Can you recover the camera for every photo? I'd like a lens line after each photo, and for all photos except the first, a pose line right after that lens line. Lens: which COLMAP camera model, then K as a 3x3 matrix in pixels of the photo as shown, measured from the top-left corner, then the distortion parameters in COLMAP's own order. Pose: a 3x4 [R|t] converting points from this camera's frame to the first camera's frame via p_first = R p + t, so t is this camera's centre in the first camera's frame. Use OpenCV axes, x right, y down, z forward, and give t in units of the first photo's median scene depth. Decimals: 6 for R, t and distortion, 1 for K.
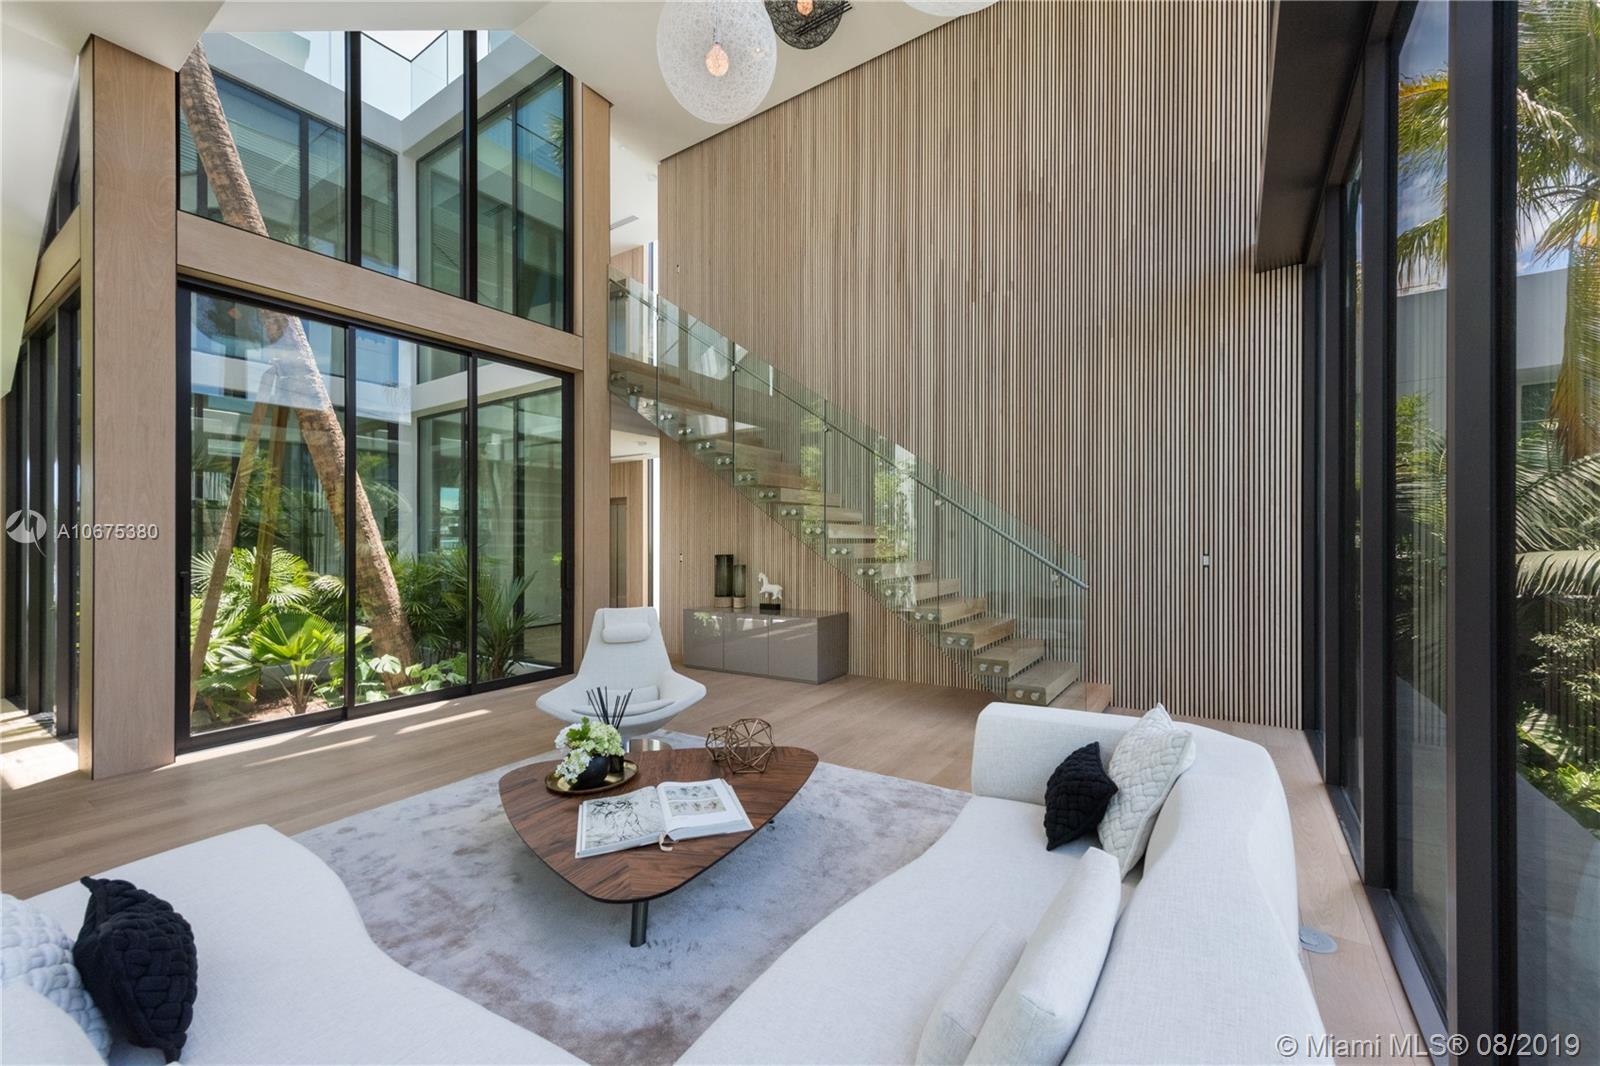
lens RADIAL K [[641.2, 0, 826.9], [0, 641.2, 539.8], [0, 0, 1]] dist [0.011910, -0.000474]
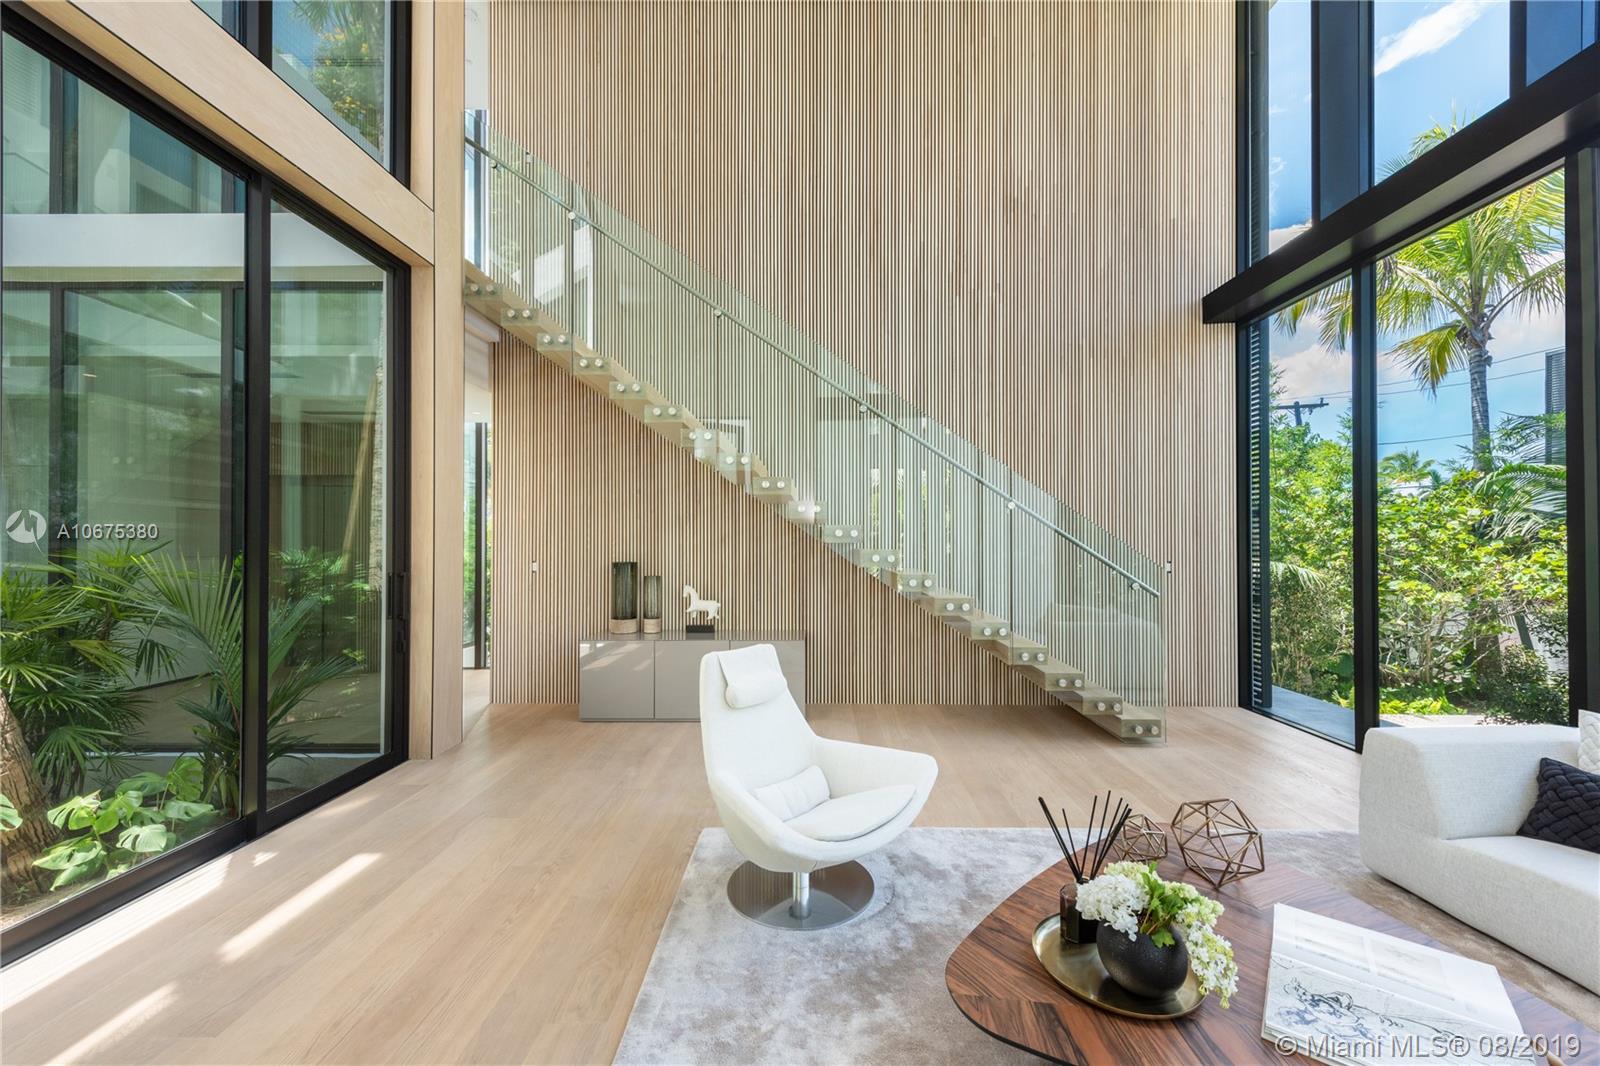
lens RADIAL K [[641.2, 0, 813.3], [0, 641.2, 538.8], [0, 0, 1]] dist [0.011910, -0.000474]
pose [[0.844868, 0.015594, 0.534747, -0.437512], [-0.011161, 0.999871, -0.011524, 0.002571], [-0.534858, 0.003767, 0.844934, 0.301861]]
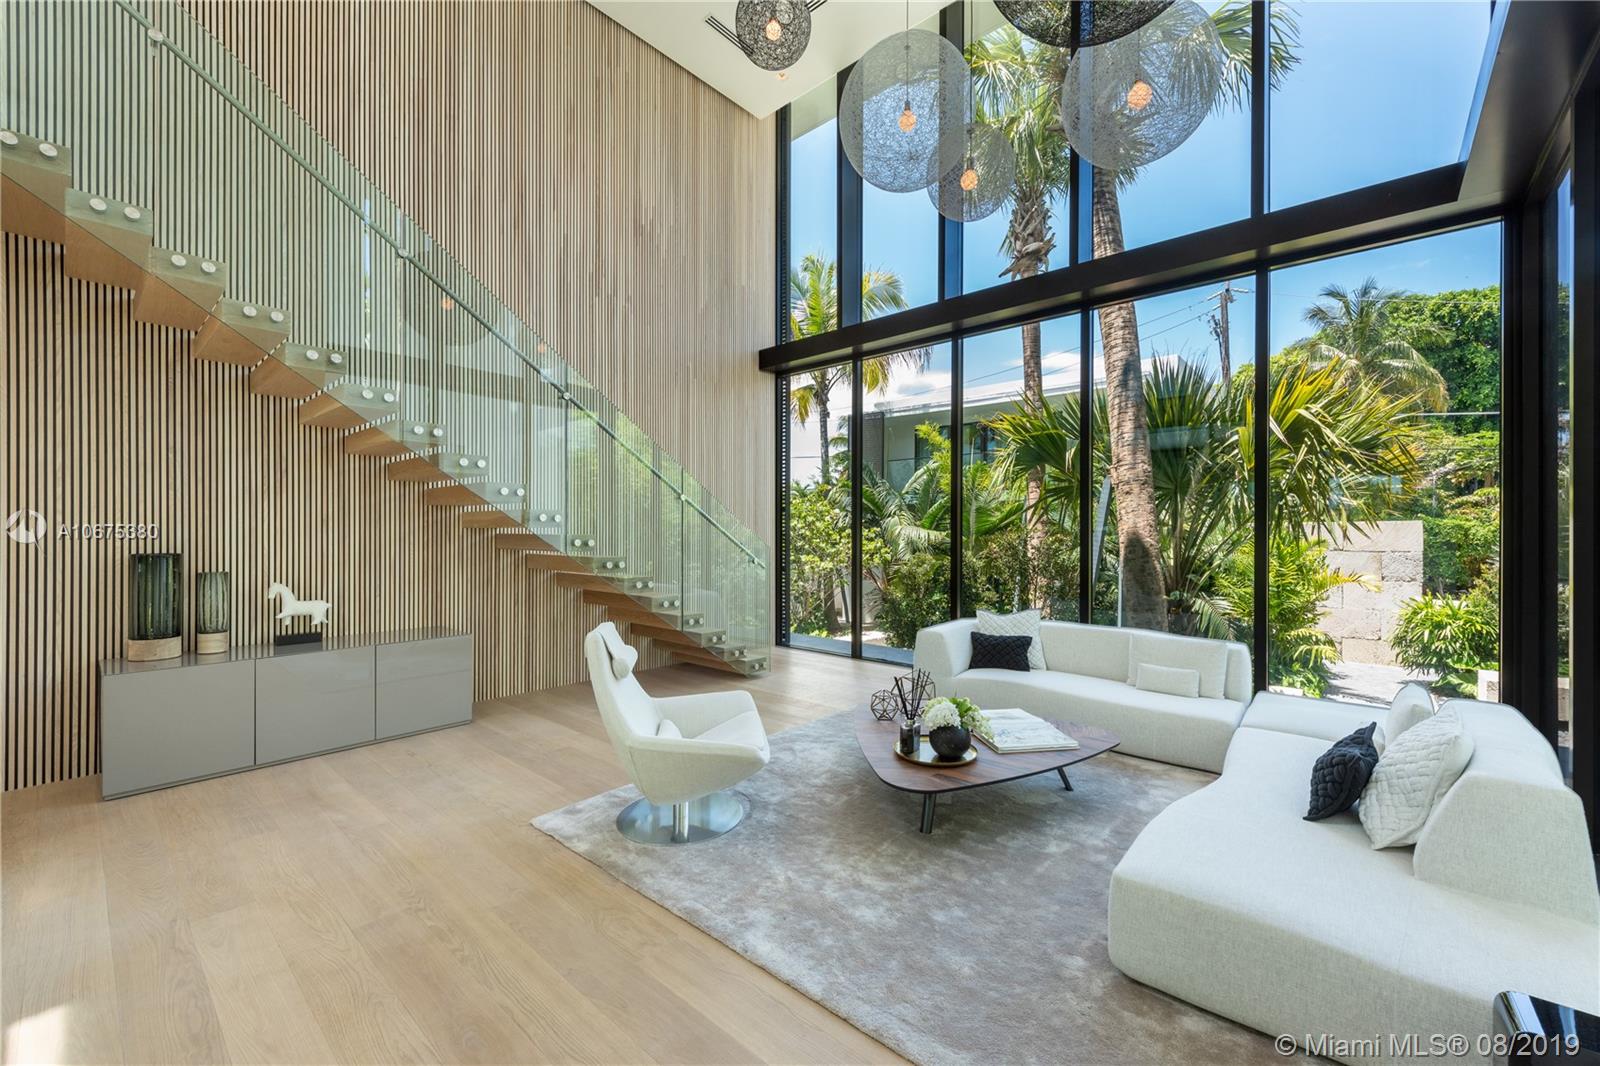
lens RADIAL K [[641.2, 0, 838.6], [0, 641.2, 532.5], [0, 0, 1]] dist [0.011910, -0.000474]
pose [[0.107469, 0.009499, 0.994163, -0.707577], [-0.010977, 0.999905, -0.008368, 0.005784], [-0.994148, -0.010014, 0.107563, 0.490025]]
